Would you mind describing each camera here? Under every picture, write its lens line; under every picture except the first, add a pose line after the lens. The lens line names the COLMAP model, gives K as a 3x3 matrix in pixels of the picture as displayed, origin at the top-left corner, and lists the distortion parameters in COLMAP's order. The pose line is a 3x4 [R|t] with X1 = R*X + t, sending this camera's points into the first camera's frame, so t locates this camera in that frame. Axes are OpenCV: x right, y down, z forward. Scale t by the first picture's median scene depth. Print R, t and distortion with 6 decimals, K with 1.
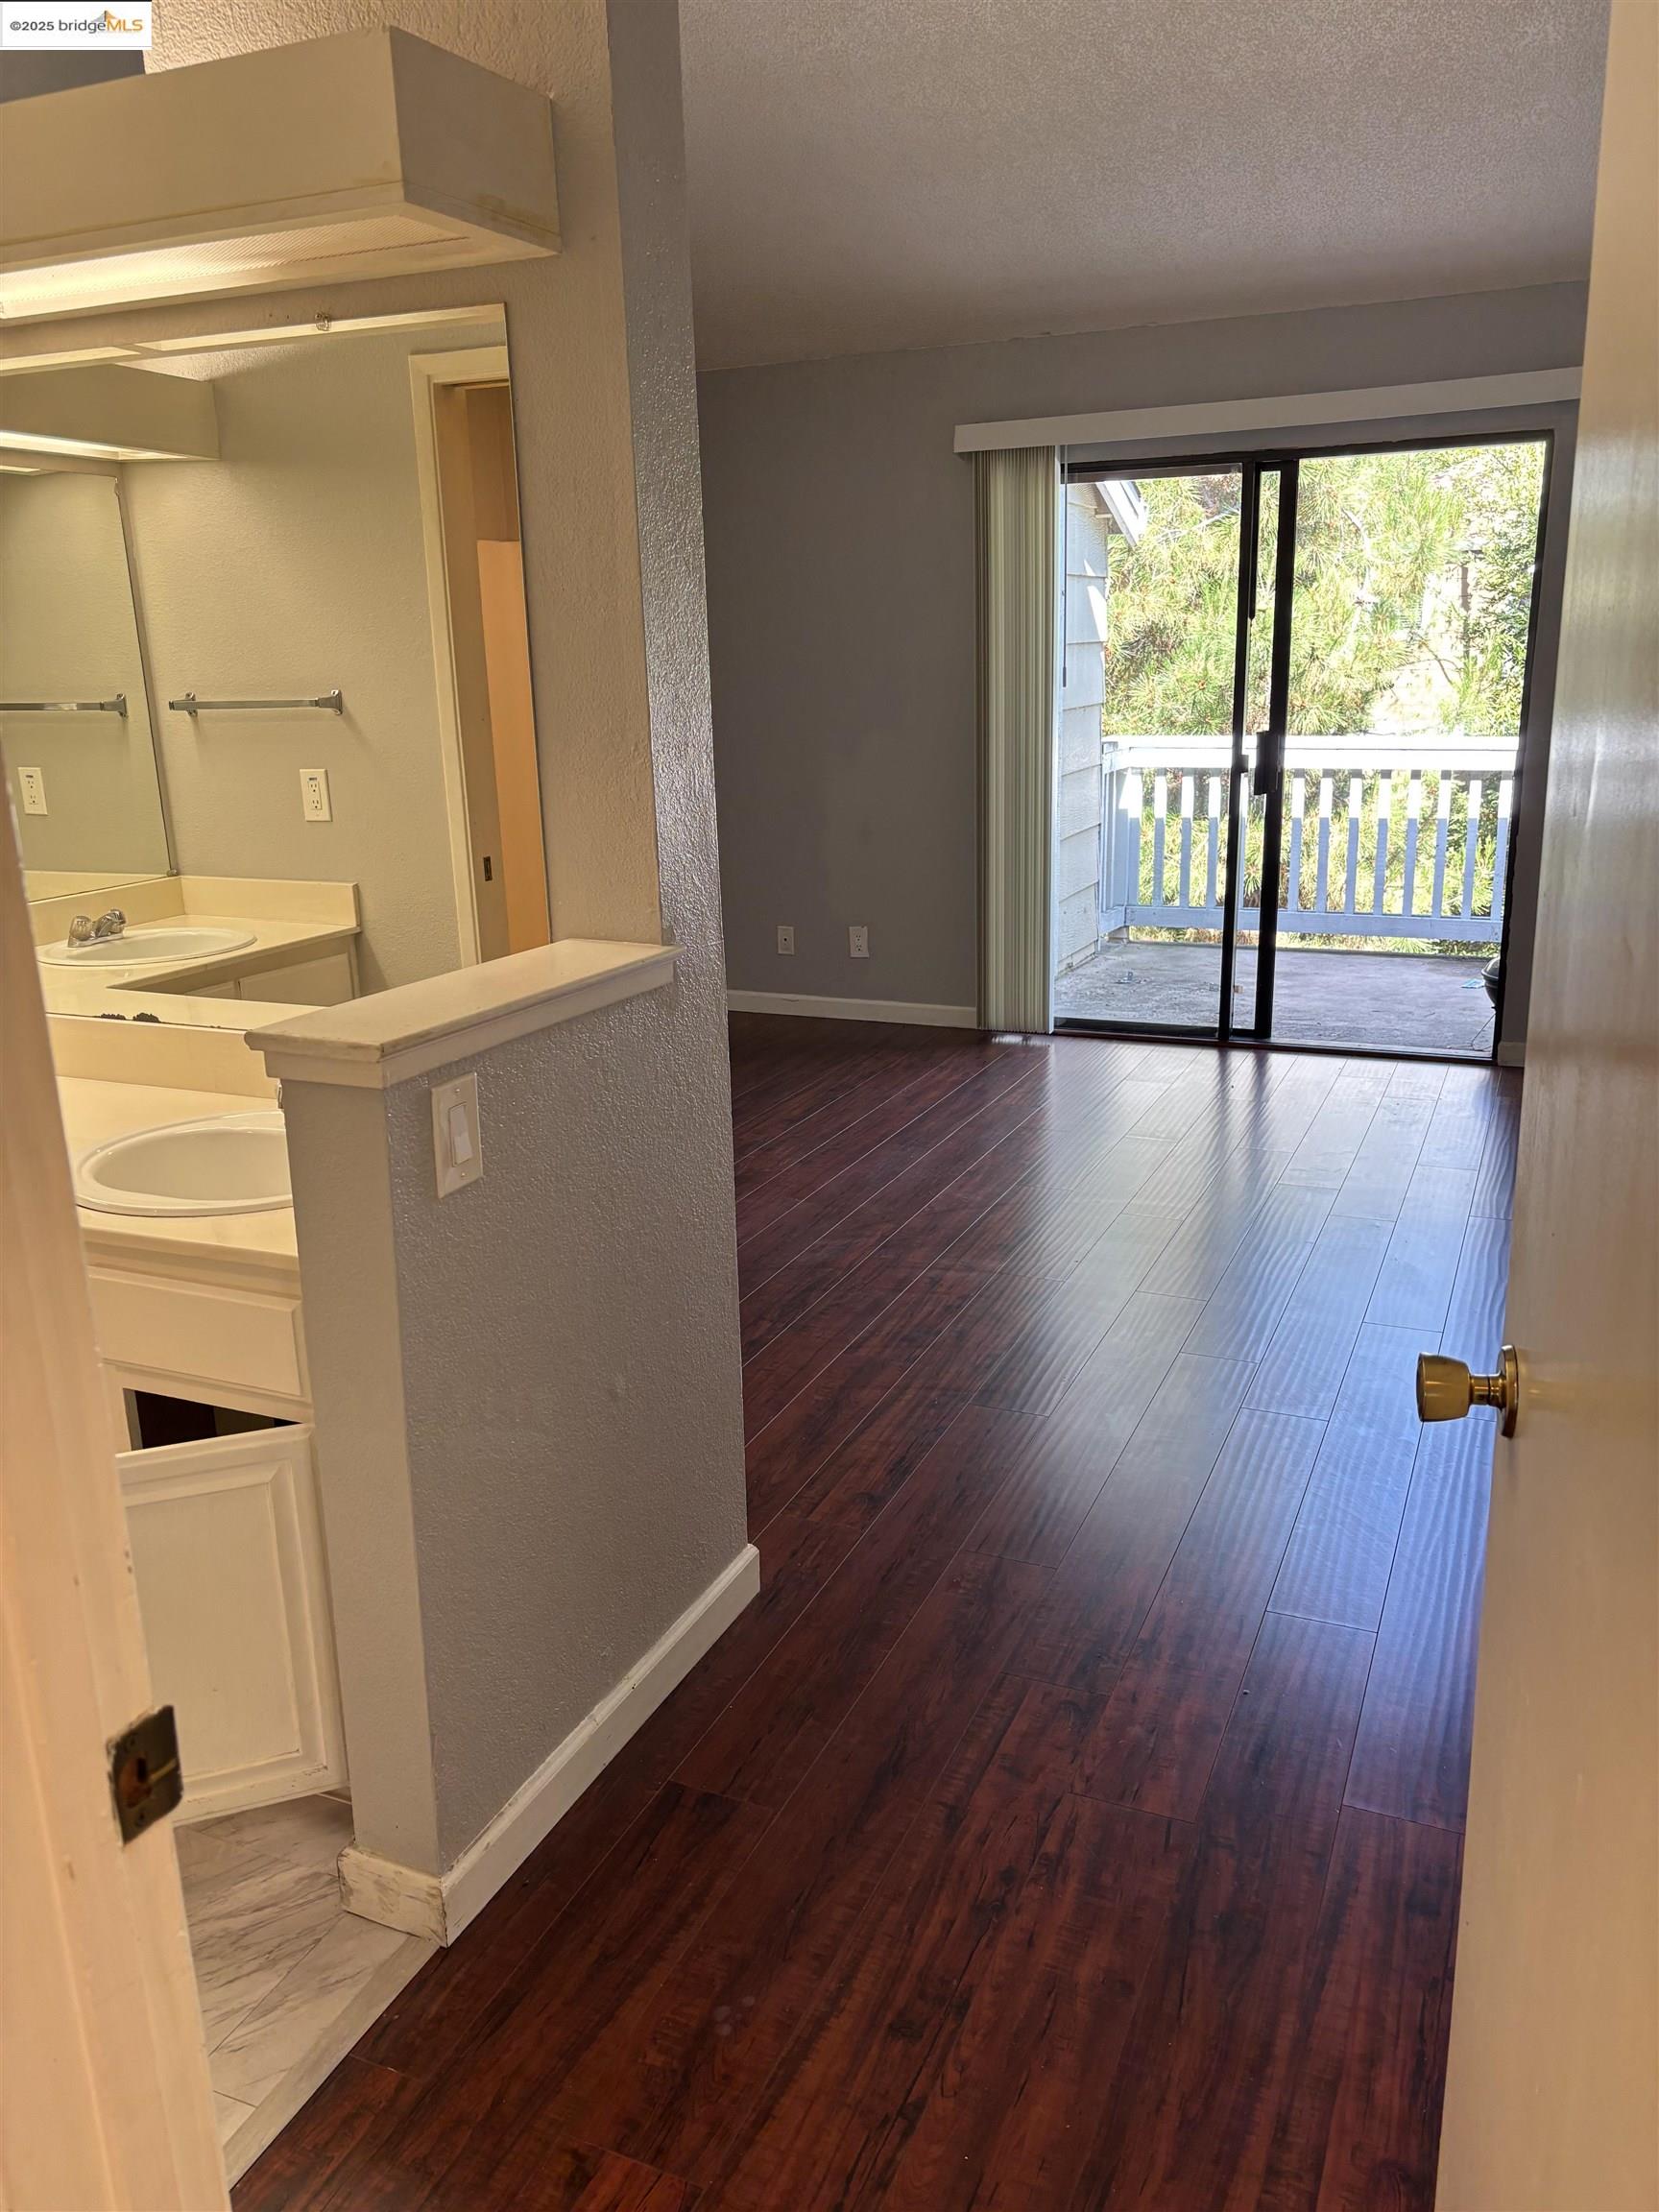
lens RADIAL K [[1677.1, 0, 831.3], [0, 1677.1, 1105.8], [0, 0, 1]] dist [0.023507, -0.018196]
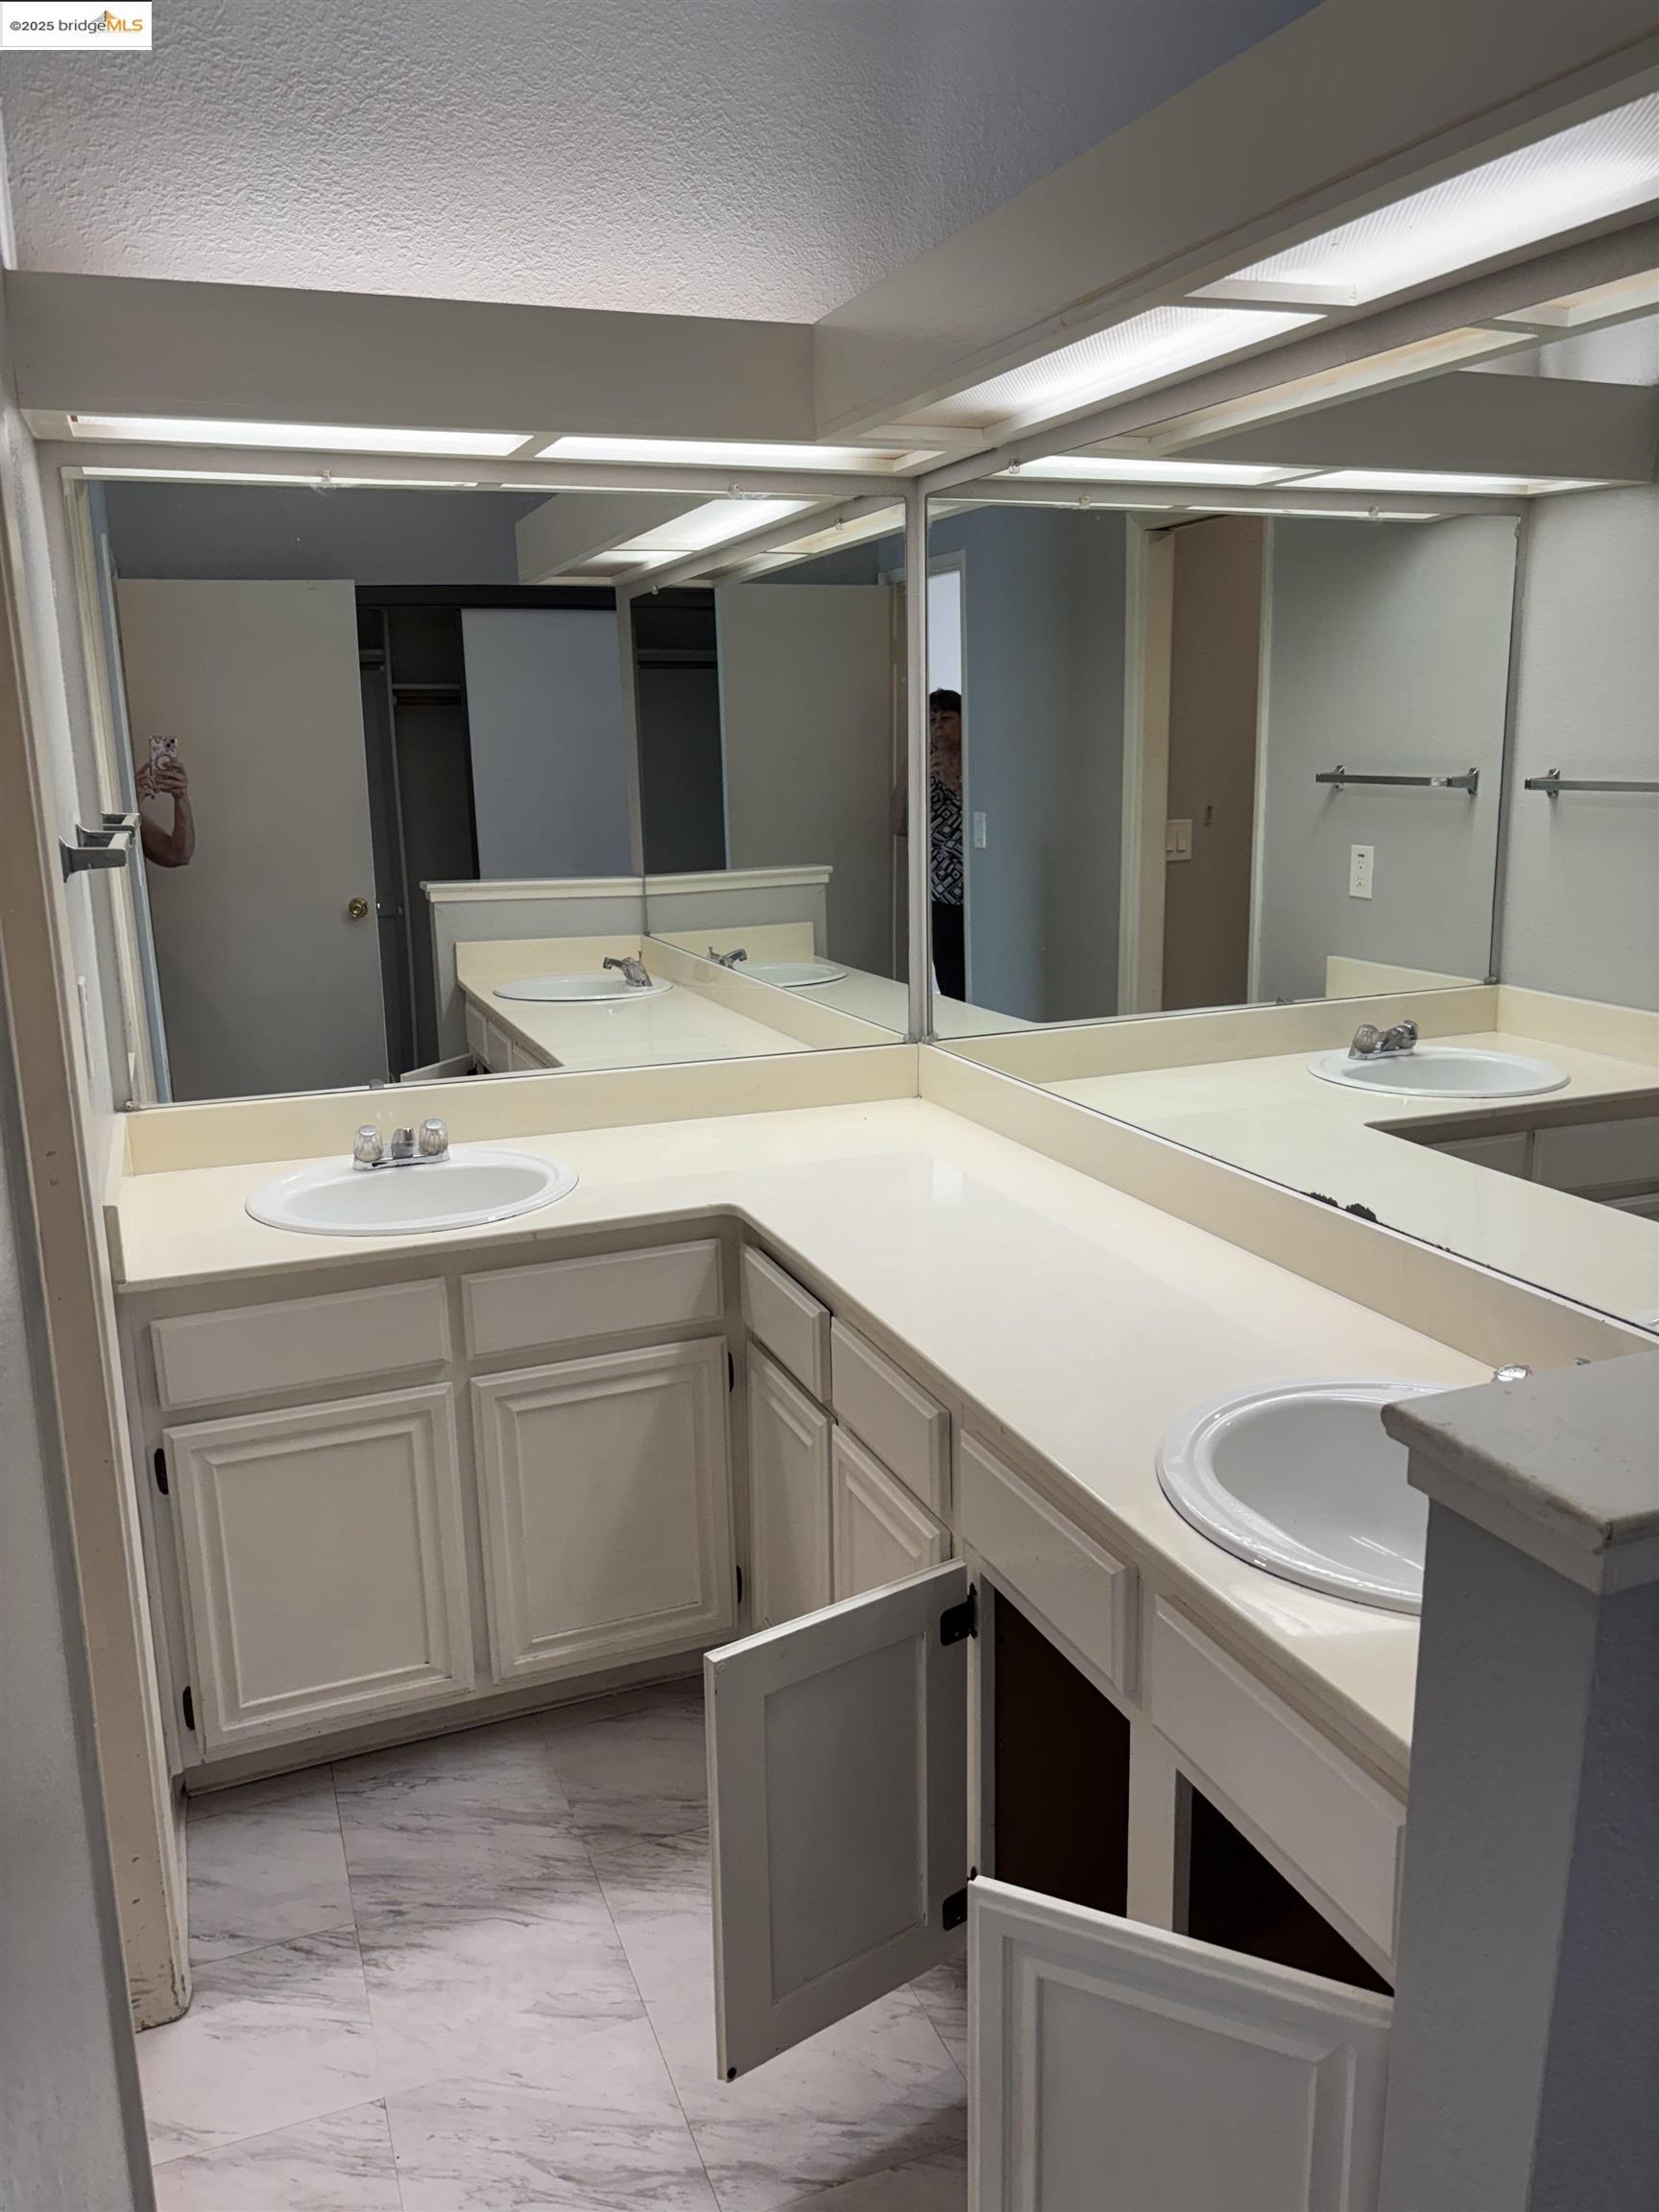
lens RADIAL K [[1677.1, 0, 832.8], [0, 1677.1, 1105.2], [0, 0, 1]] dist [0.023507, -0.018196]
pose [[0.710743, 0.162999, -0.684307, -0.040165], [-0.182094, 0.982258, 0.044841, -0.056116], [0.679475, 0.092738, 0.727814, 0.173949]]
